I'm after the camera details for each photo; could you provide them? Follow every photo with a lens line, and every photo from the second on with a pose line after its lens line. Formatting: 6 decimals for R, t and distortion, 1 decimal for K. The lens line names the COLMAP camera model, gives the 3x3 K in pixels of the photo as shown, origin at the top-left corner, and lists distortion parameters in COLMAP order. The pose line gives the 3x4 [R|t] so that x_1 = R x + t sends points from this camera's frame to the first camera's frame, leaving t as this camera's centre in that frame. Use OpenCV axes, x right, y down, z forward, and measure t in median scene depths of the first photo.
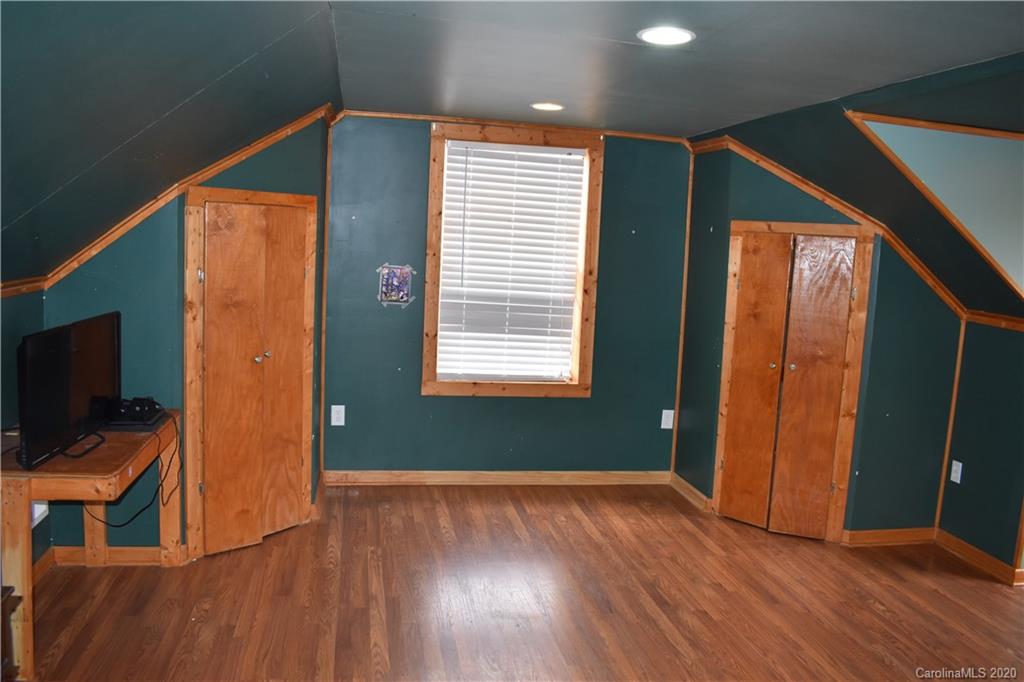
lens RADIAL K [[802.0, 0, 516.0], [0, 802.0, 341.2], [0, 0, 1]] dist [-0.097501, 0.017425]
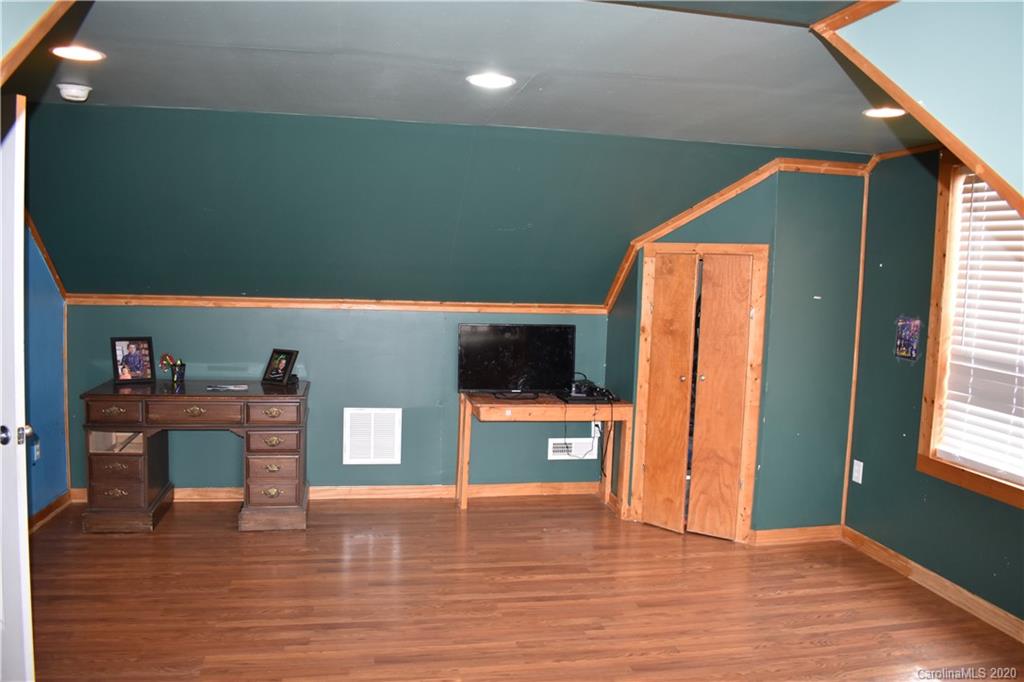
lens RADIAL K [[802.0, 0, 519.0], [0, 802.0, 340.4], [0, 0, 1]] dist [-0.097501, 0.017425]
pose [[0.014806, 0.038462, -0.999150, 0.836422], [-0.159523, 0.986552, 0.035613, -0.036374], [0.987083, 0.158860, 0.020742, 0.657167]]
